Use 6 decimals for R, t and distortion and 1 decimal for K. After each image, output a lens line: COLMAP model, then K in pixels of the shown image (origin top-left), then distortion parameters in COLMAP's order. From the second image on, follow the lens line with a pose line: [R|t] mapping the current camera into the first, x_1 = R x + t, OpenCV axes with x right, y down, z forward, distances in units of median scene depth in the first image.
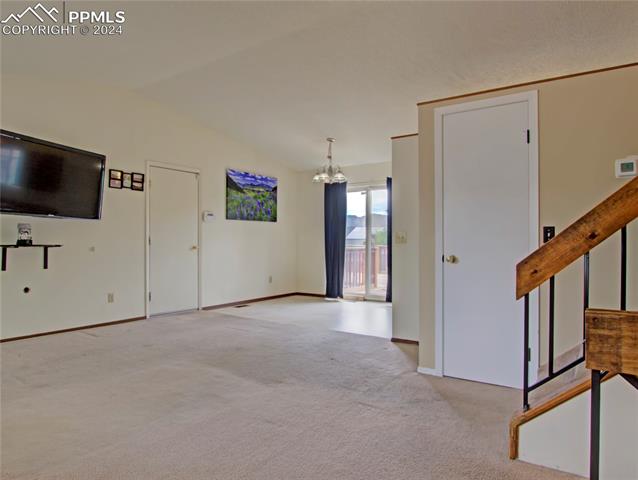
lens RADIAL K [[405.2, 0, 319.9], [0, 405.2, 235.6], [0, 0, 1]] dist [-0.021463, 0.002565]
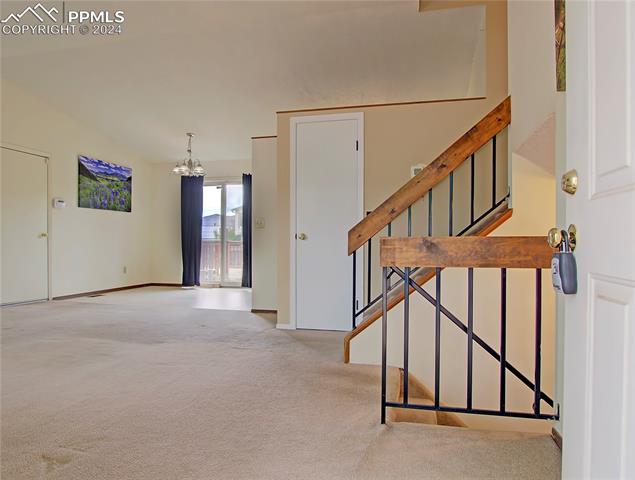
lens RADIAL K [[416.4, 0, 312.9], [0, 416.4, 241.5], [0, 0, 1]] dist [-0.017733, -0.001454]
pose [[0.934461, 0.001536, 0.356062, -0.086924], [-0.003814, 0.999976, 0.005698, 0.050651], [-0.356045, -0.006683, 0.934445, -0.187464]]
